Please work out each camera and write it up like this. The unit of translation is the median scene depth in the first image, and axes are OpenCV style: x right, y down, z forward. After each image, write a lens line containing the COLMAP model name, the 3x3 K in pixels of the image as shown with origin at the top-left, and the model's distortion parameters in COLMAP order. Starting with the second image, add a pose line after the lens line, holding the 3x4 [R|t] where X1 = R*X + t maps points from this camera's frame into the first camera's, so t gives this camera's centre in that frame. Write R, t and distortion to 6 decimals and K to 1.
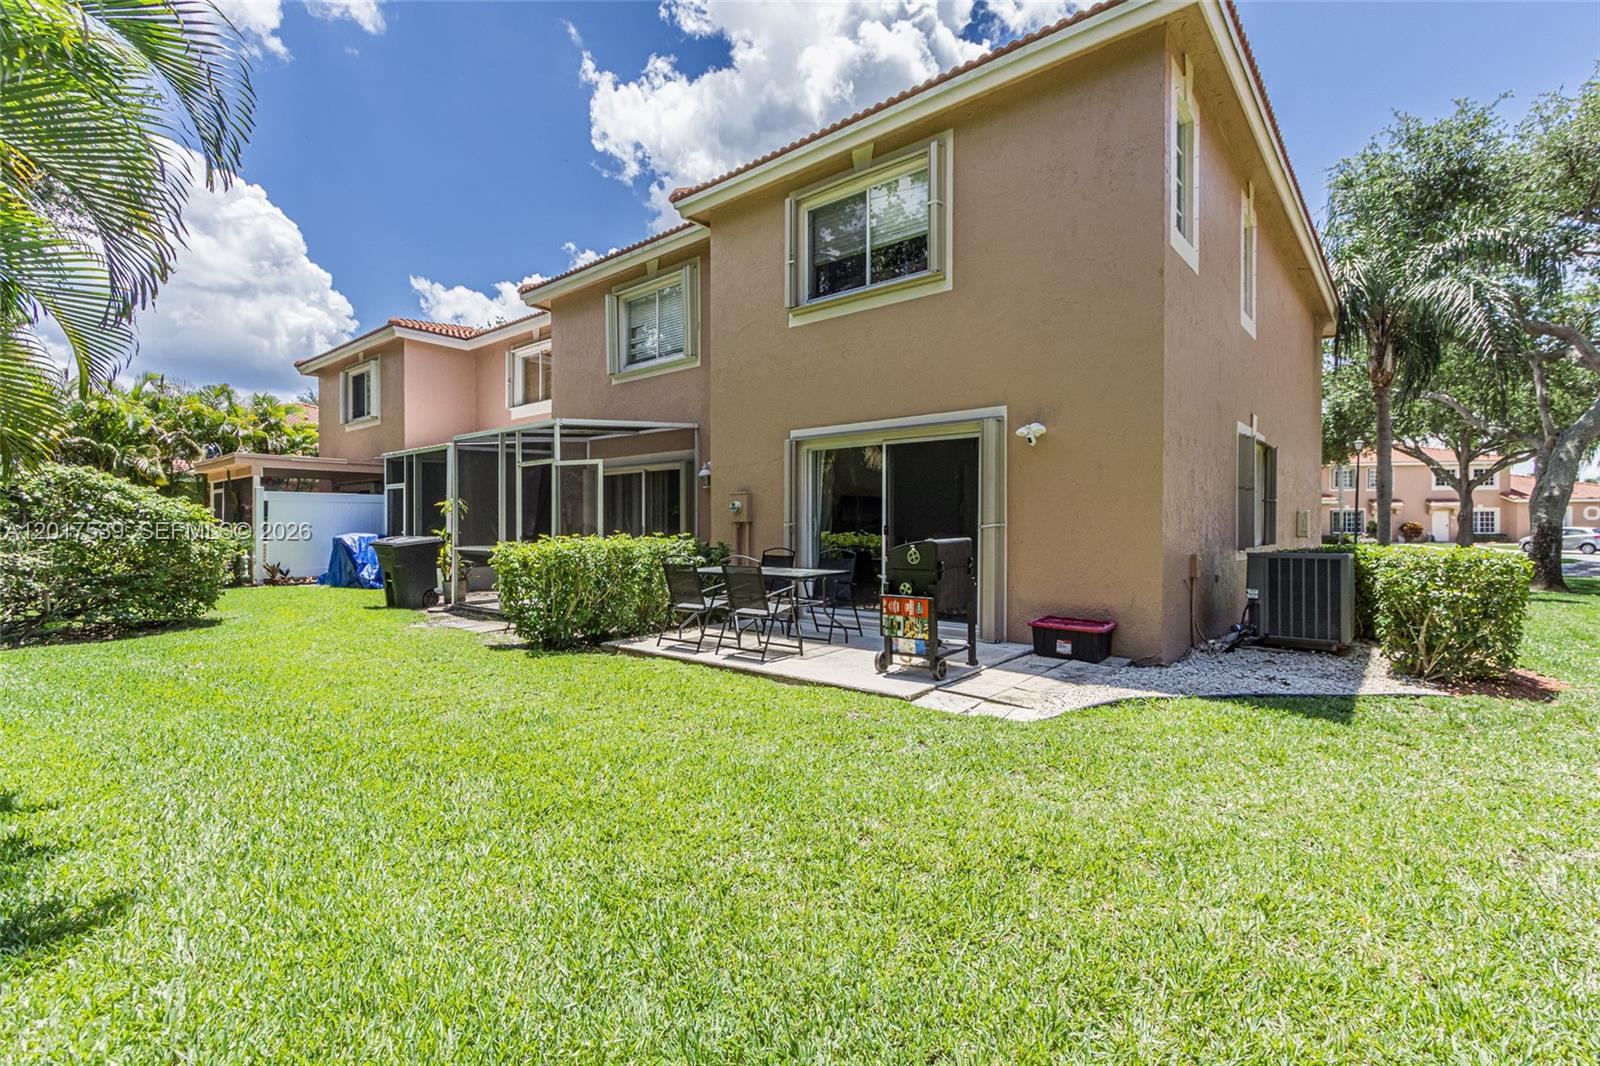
lens RADIAL K [[723.7, 0, 807.6], [0, 723.7, 529.5], [0, 0, 1]] dist [-0.015647, -0.000358]
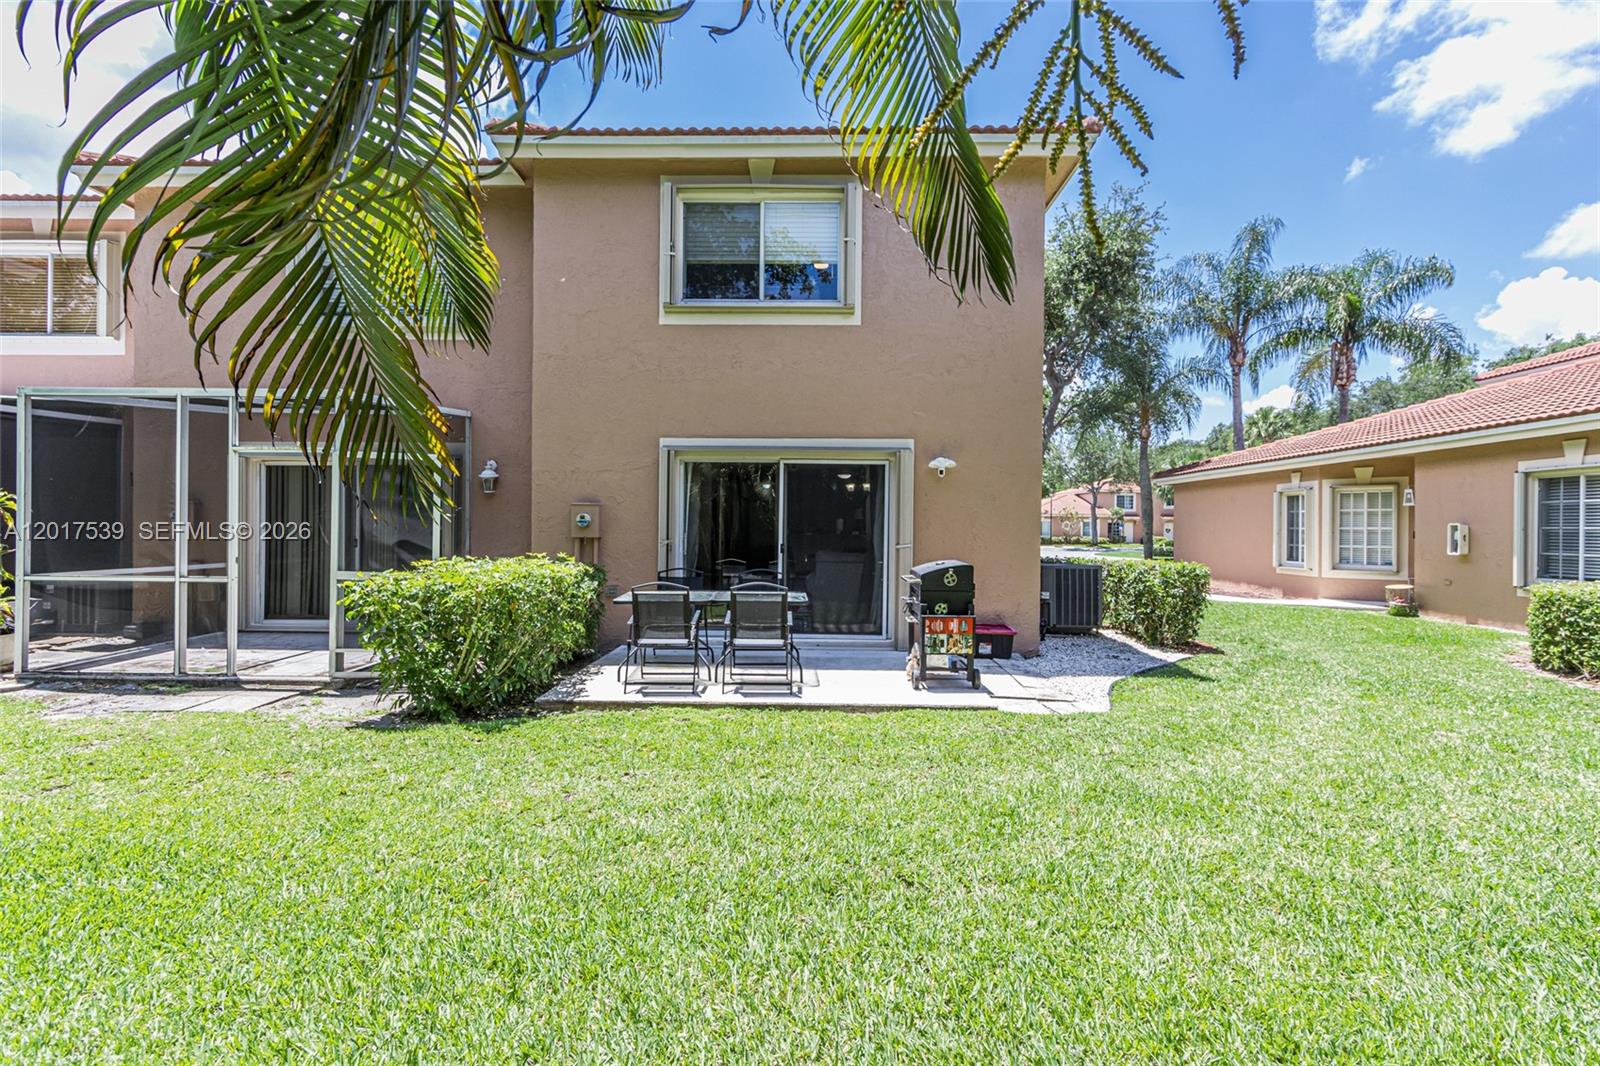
lens RADIAL K [[723.7, 0, 802.8], [0, 723.7, 528.0], [0, 0, 1]] dist [-0.015647, -0.000358]
pose [[0.775430, 0.008502, 0.631377, -0.515854], [-0.007753, 0.999962, -0.003943, -0.024198], [-0.631386, -0.001837, 0.775466, 0.209599]]
